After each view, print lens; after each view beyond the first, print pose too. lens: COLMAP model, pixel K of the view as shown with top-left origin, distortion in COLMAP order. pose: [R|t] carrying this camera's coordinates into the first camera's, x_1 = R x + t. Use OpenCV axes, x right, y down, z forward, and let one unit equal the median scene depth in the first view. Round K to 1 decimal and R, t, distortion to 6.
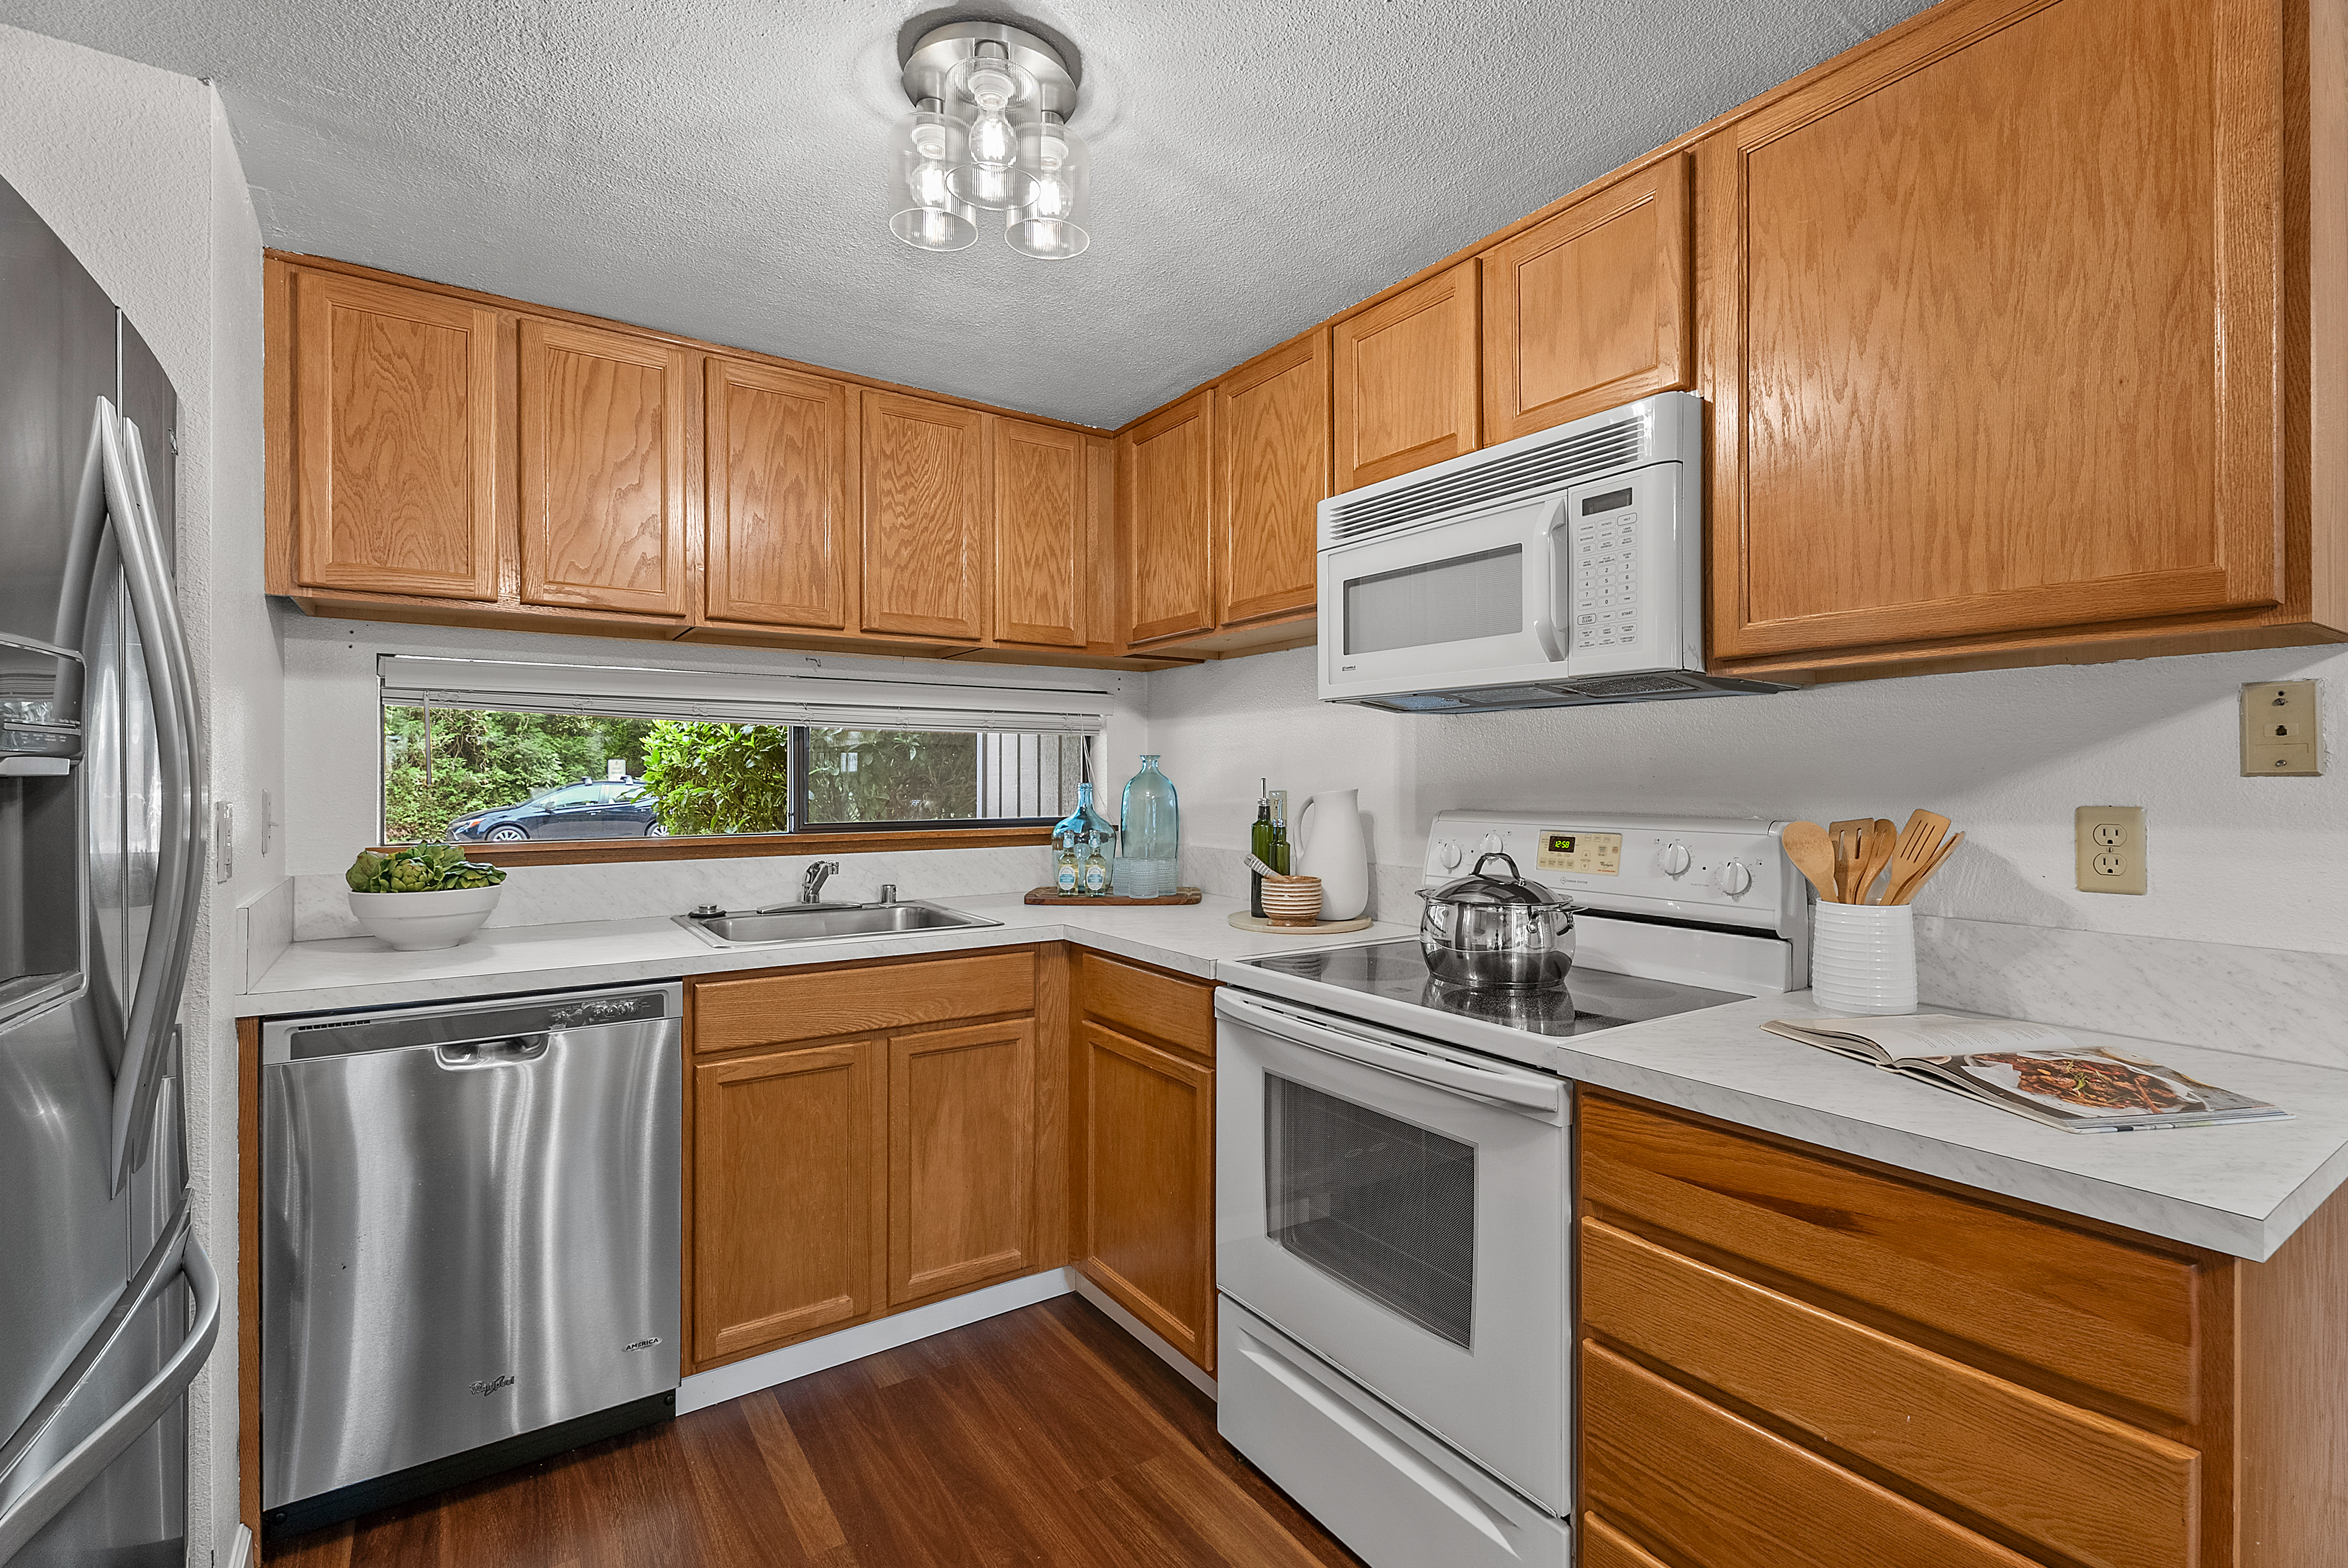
lens RADIAL K [[1066.0, 0, 1175.1], [0, 1066.0, 783.0], [0, 0, 1]] dist [-0.002266, 0.001527]
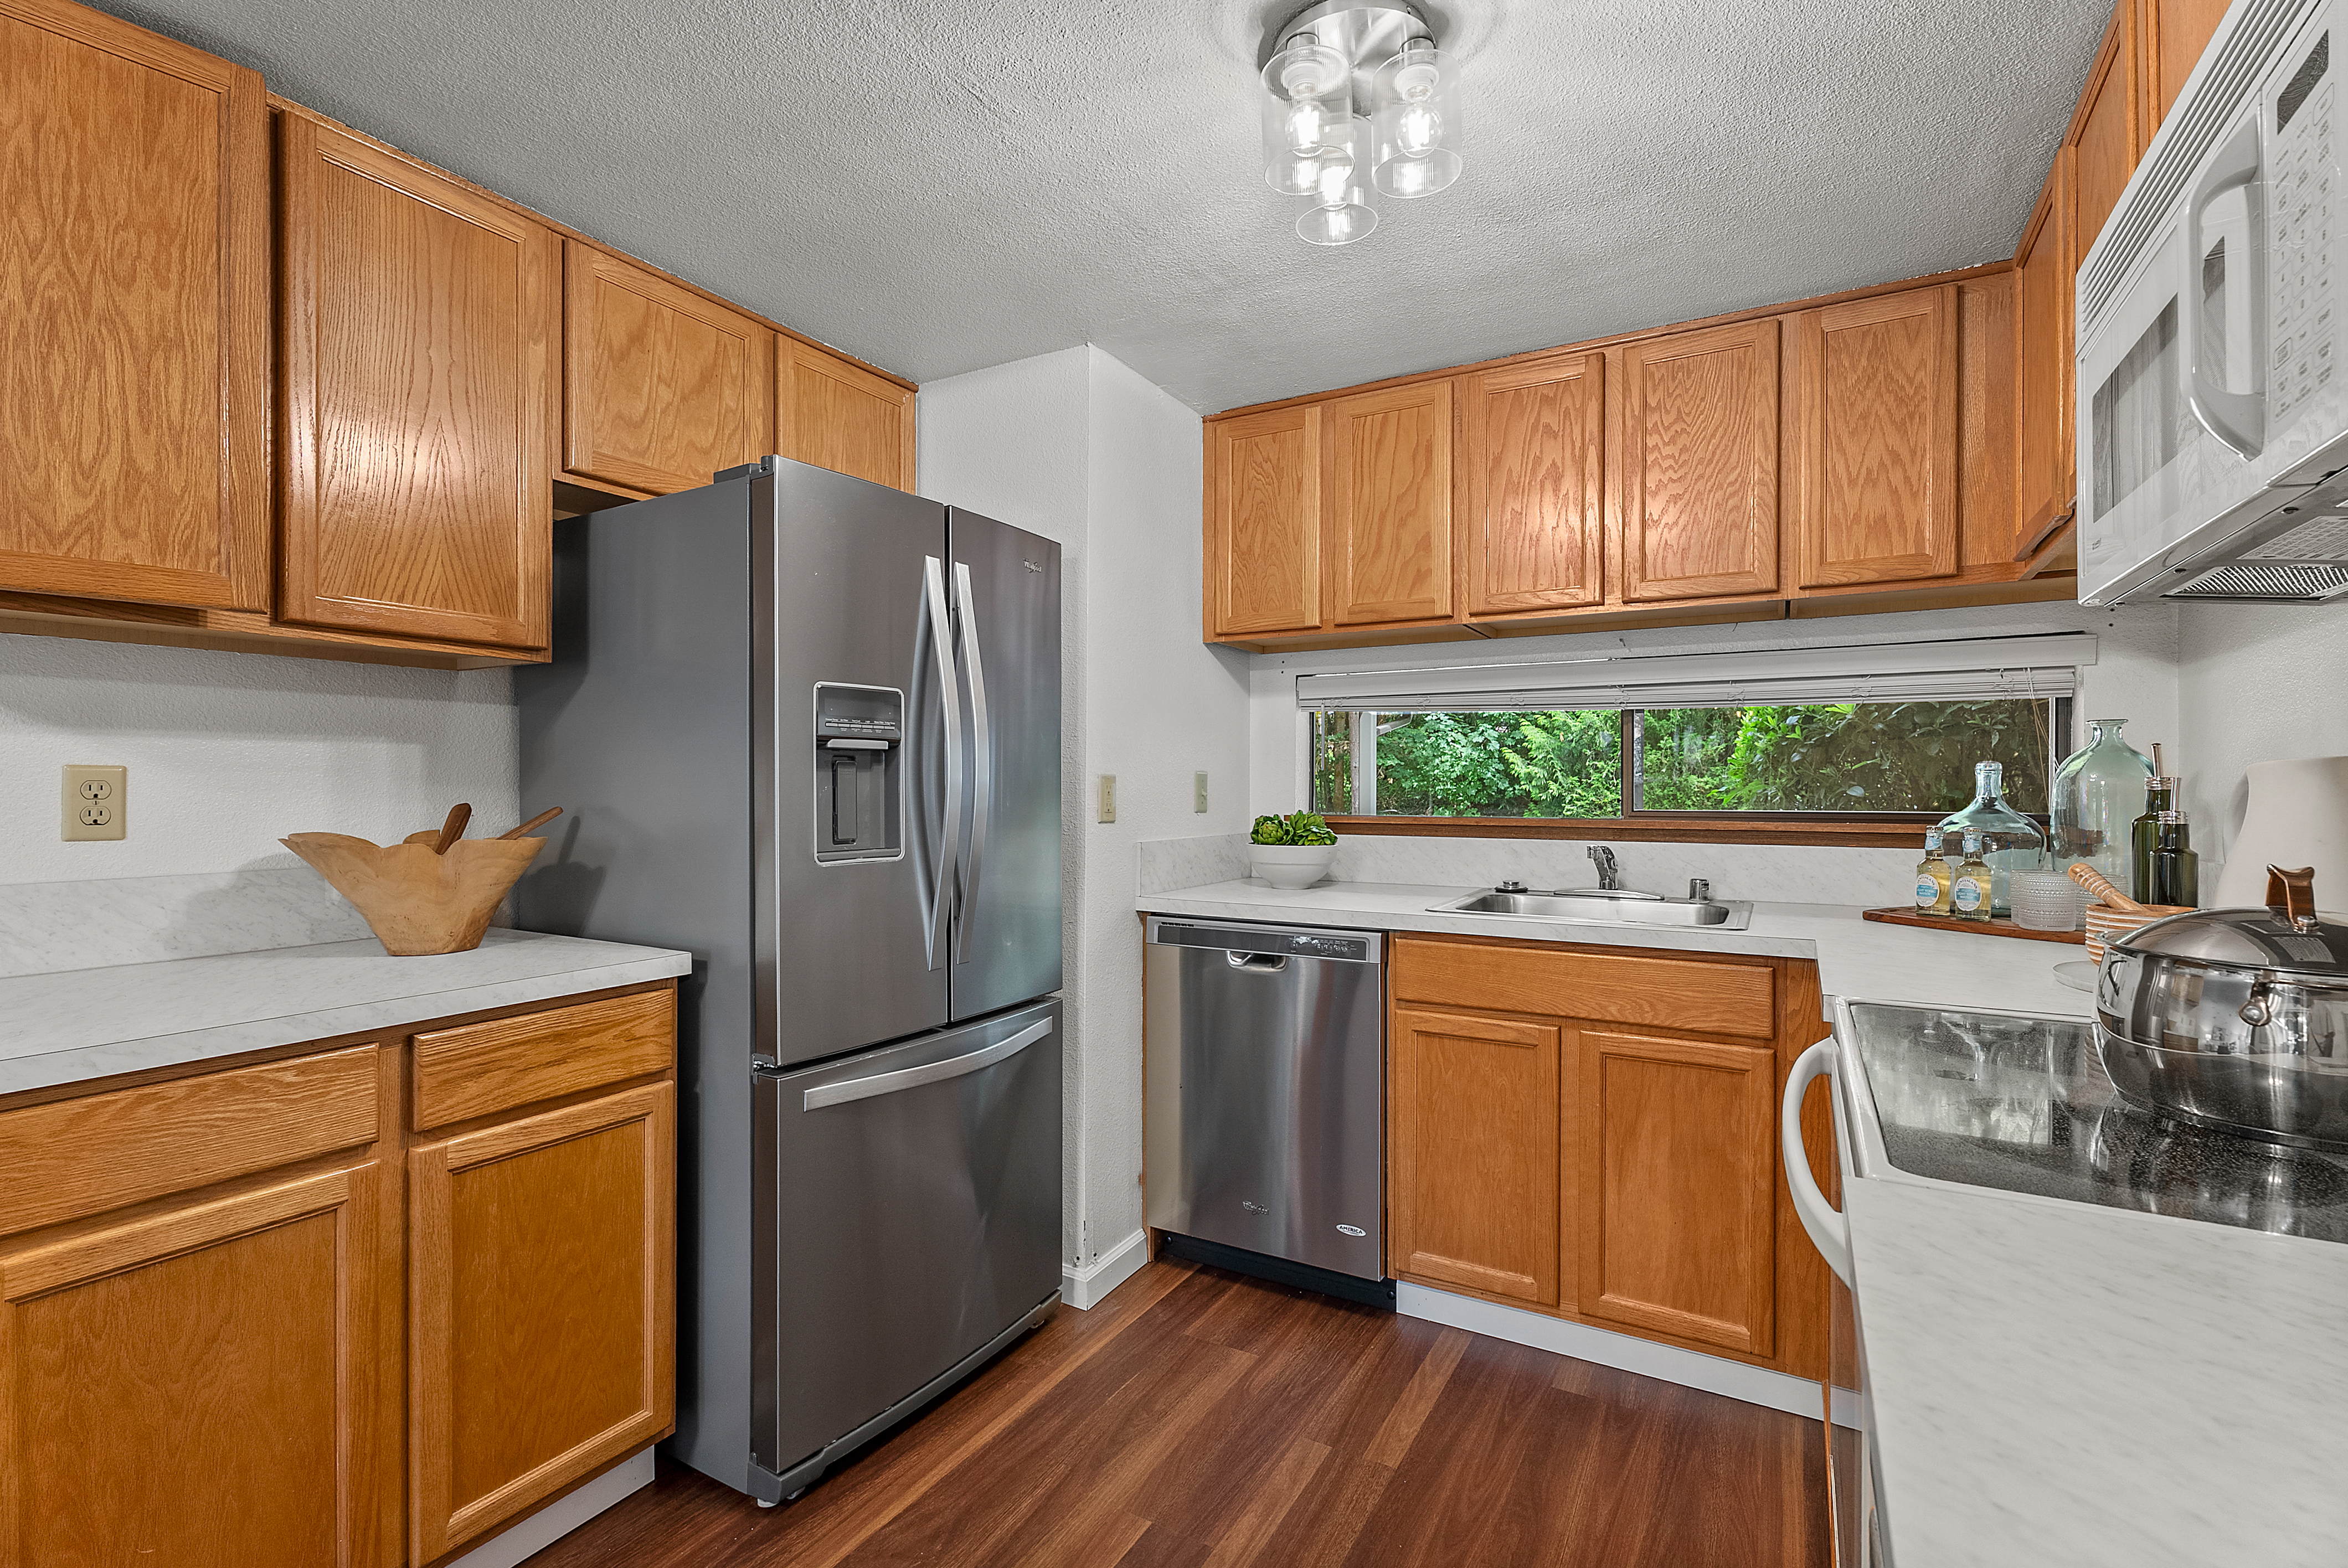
lens RADIAL K [[1066.0, 0, 1181.3], [0, 1066.0, 786.8], [0, 0, 1]] dist [-0.002266, 0.001527]
pose [[0.429442, 0.001576, -0.903093, 0.442041], [-0.006175, 0.999980, -0.001192, 0.026629], [0.903073, 0.006088, 0.429443, 0.272391]]
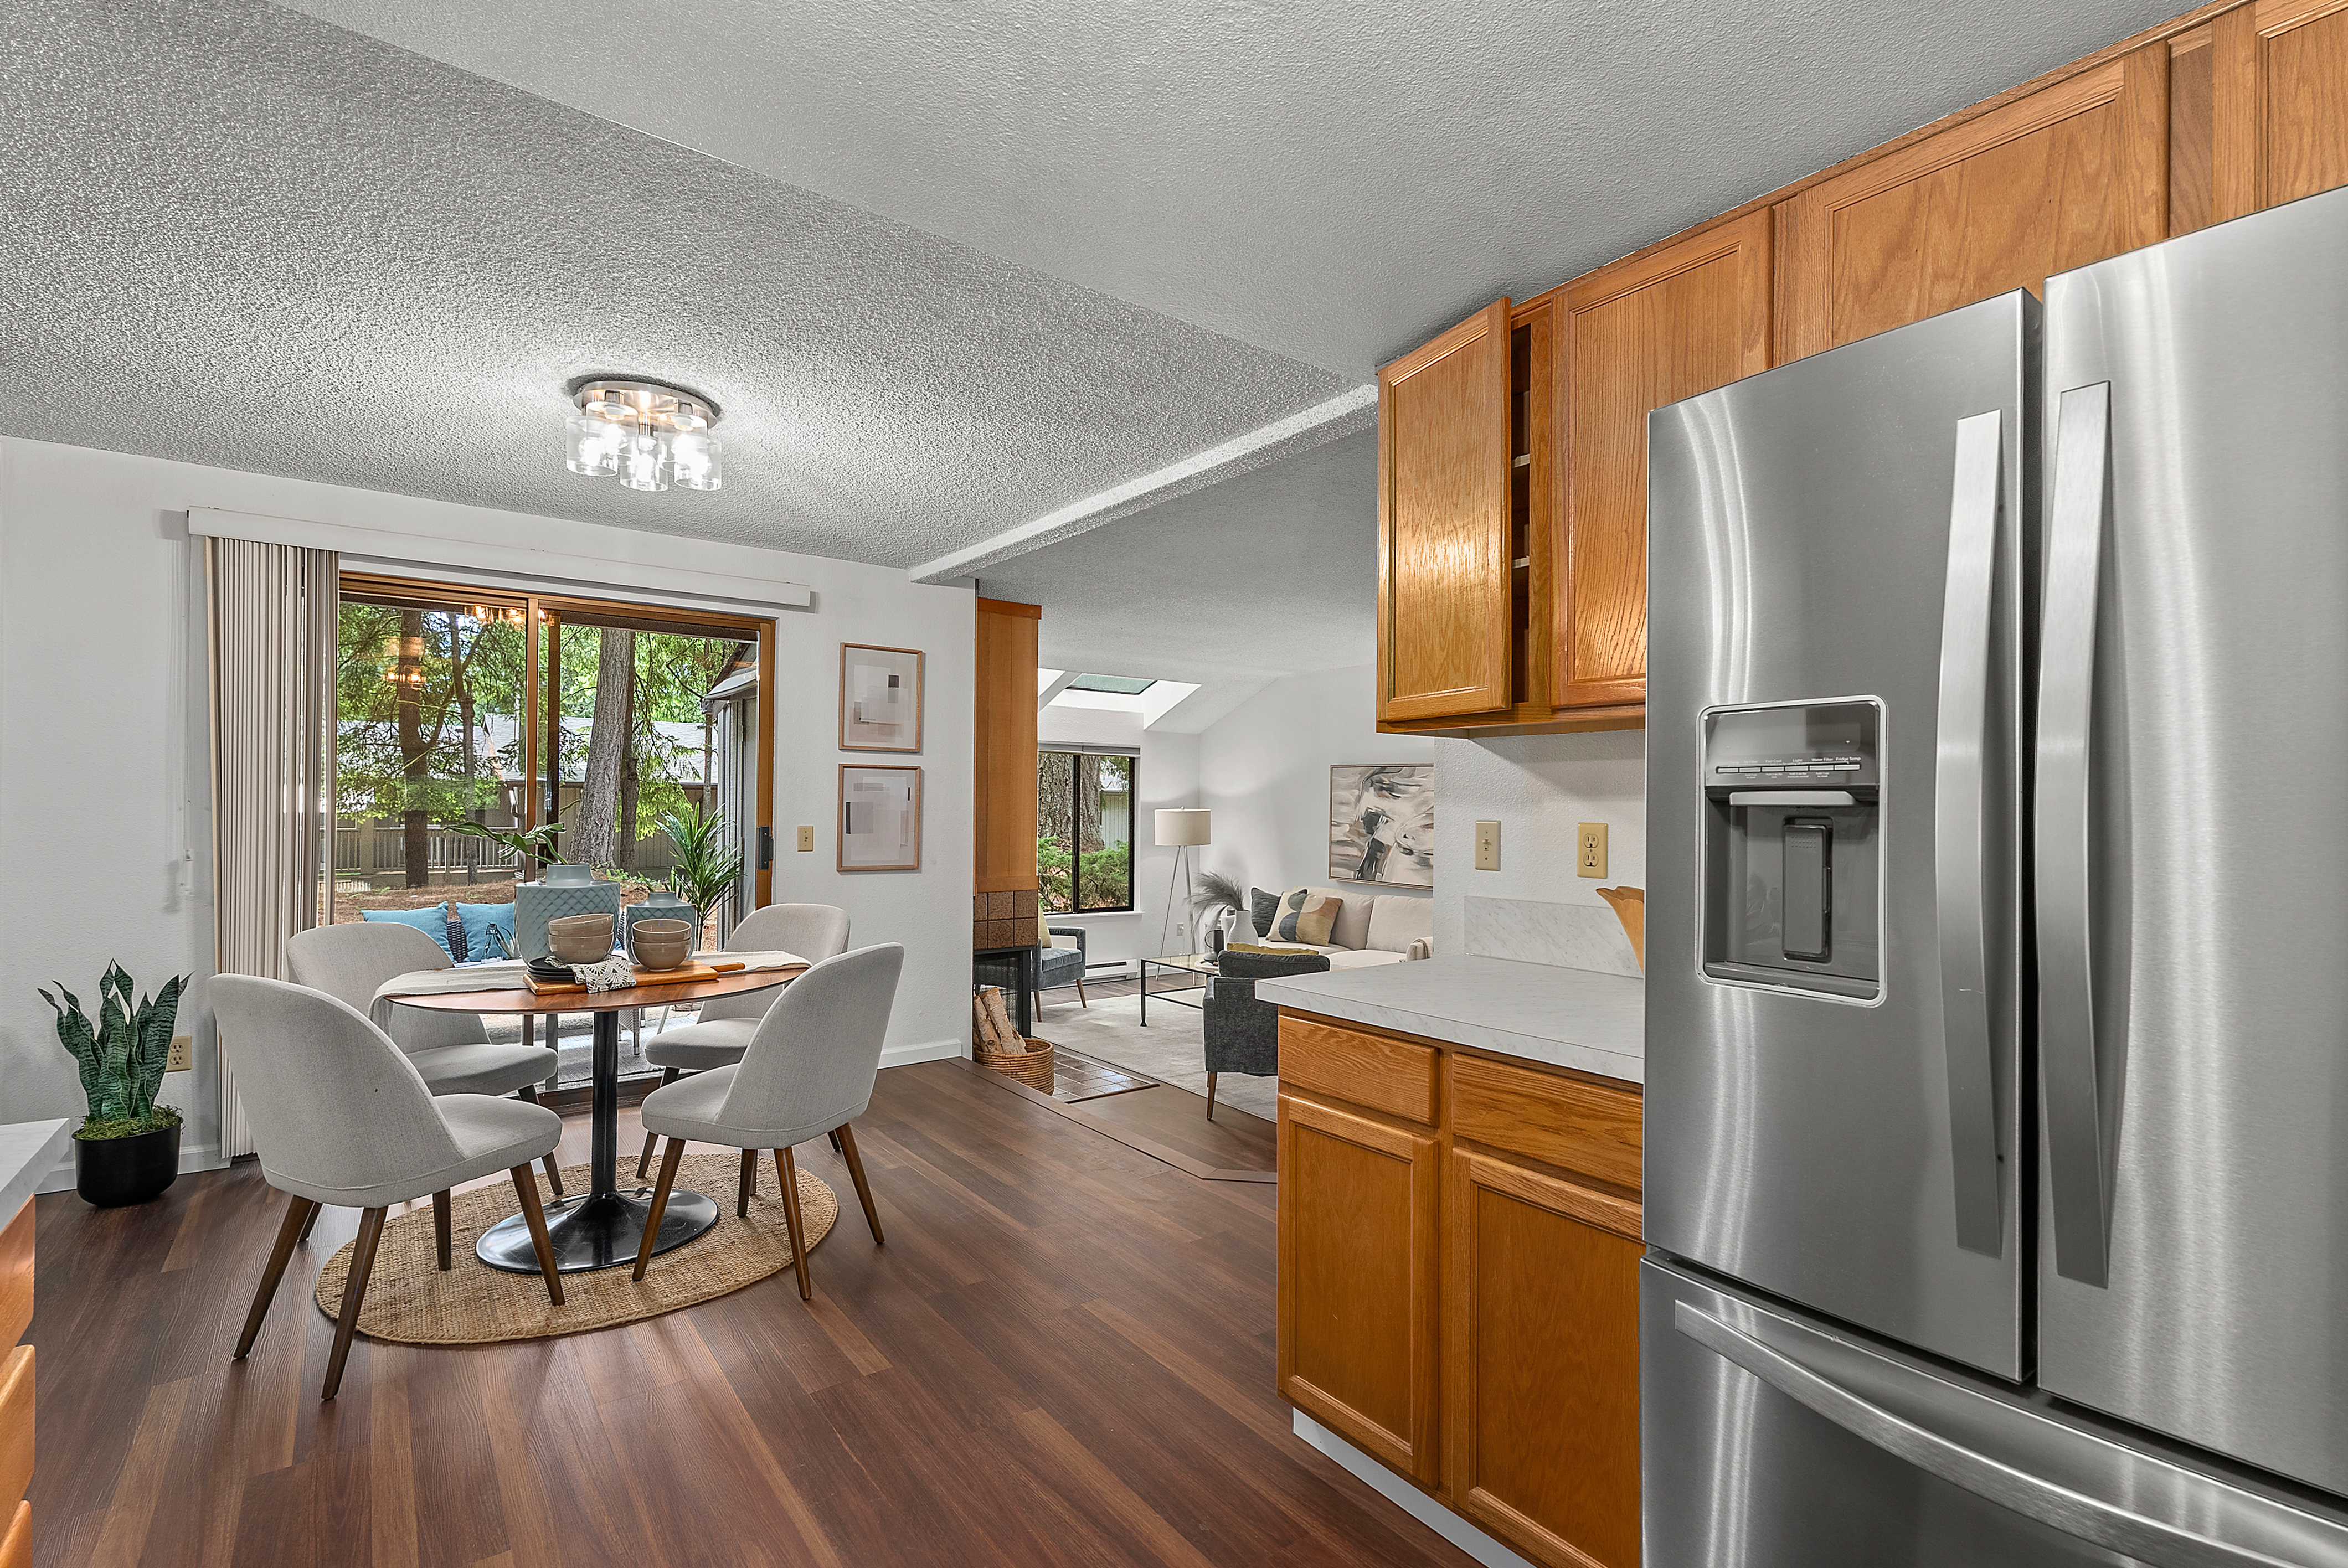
lens RADIAL K [[1066.0, 0, 1176.5], [0, 1066.0, 801.4], [0, 0, 1]] dist [-0.002266, 0.001527]
pose [[-0.999132, -0.008745, -0.040722, -0.103639], [-0.008833, 0.999959, 0.001969, -0.002924], [0.040703, 0.002327, -0.999169, 0.893889]]
